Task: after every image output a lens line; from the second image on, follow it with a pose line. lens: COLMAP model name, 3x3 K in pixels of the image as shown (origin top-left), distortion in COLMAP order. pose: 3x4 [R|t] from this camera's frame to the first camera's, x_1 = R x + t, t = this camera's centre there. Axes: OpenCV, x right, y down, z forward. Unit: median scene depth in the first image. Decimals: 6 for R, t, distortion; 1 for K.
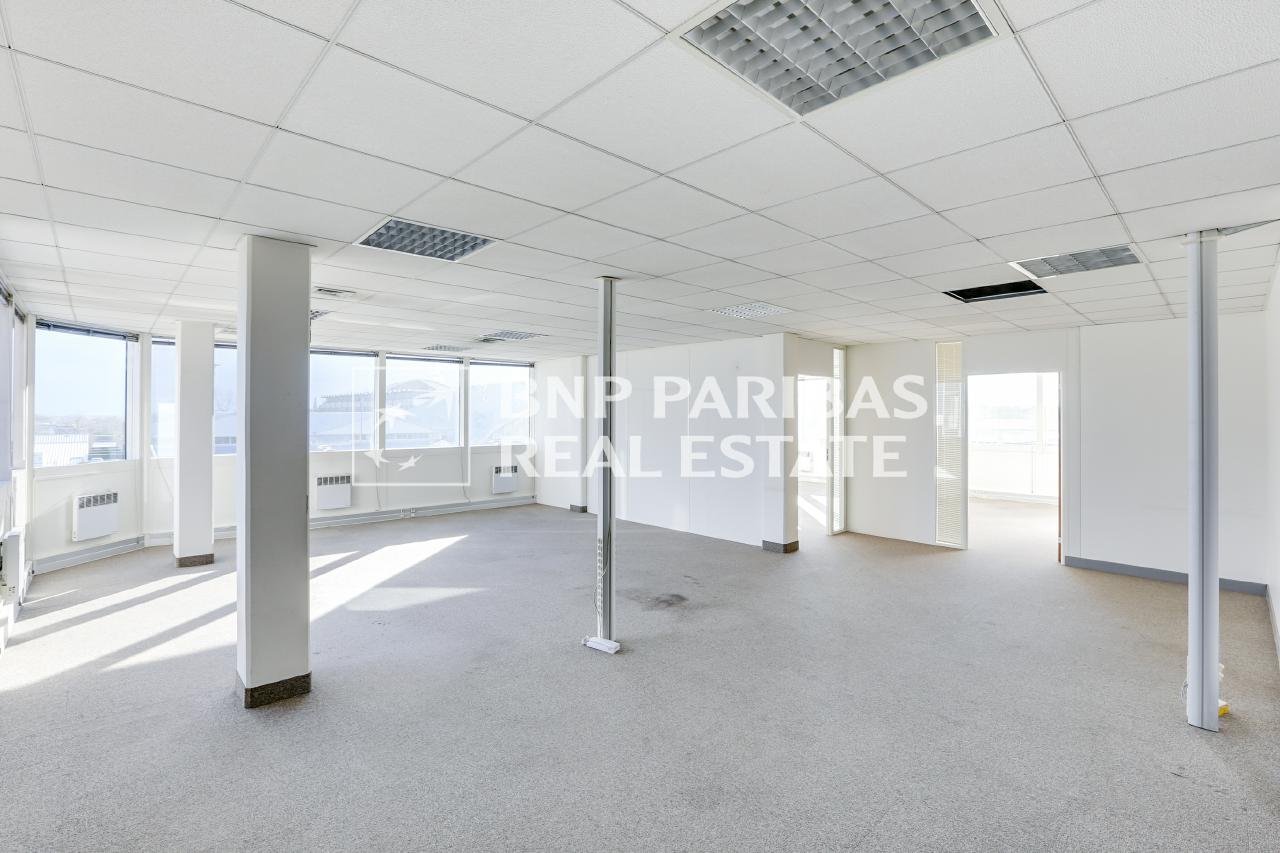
lens RADIAL K [[576.2, 0, 629.1], [0, 576.2, 414.5], [0, 0, 1]] dist [-0.027575, 0.003753]
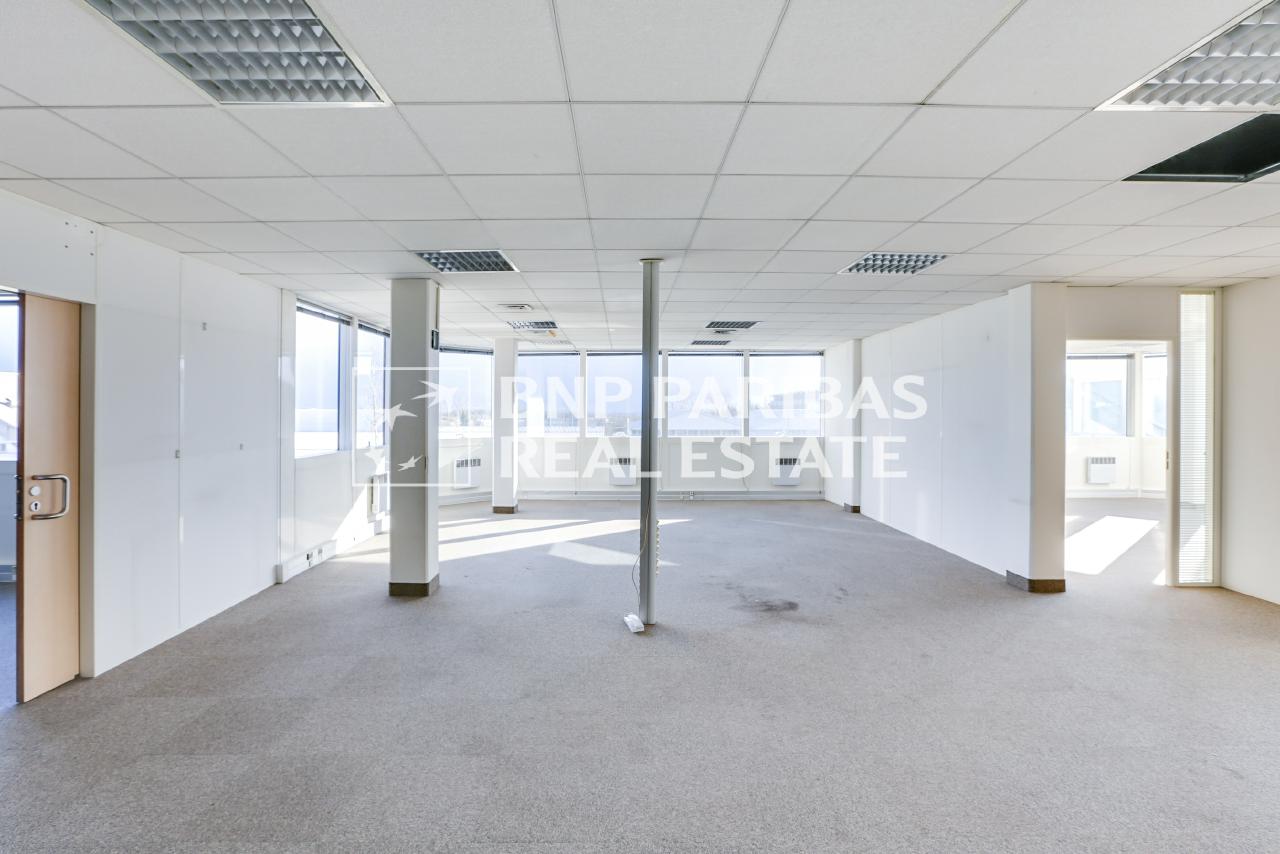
lens RADIAL K [[576.2, 0, 634.2], [0, 576.2, 414.8], [0, 0, 1]] dist [-0.027575, 0.003753]
pose [[0.742502, 0.000497, -0.669843, 0.418716], [0.002586, 0.999990, 0.003609, 0.019610], [0.669838, -0.004412, 0.742494, 0.163340]]
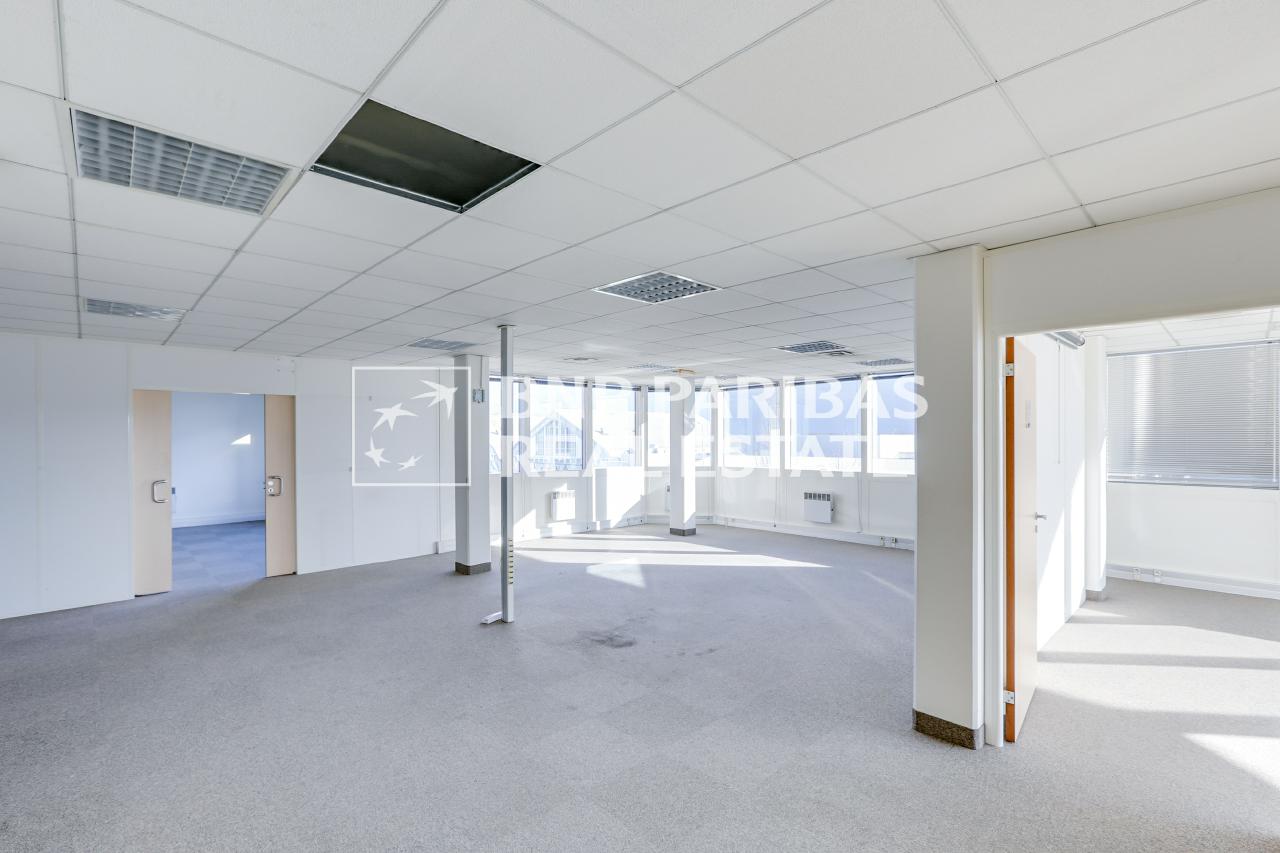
lens RADIAL K [[576.2, 0, 634.2], [0, 576.2, 440.2], [0, 0, 1]] dist [-0.027575, 0.003753]
pose [[0.011788, -0.002662, -0.999927, 0.810247], [0.004210, 0.999988, -0.002612, 0.009384], [0.999922, -0.004179, 0.011799, 0.853129]]
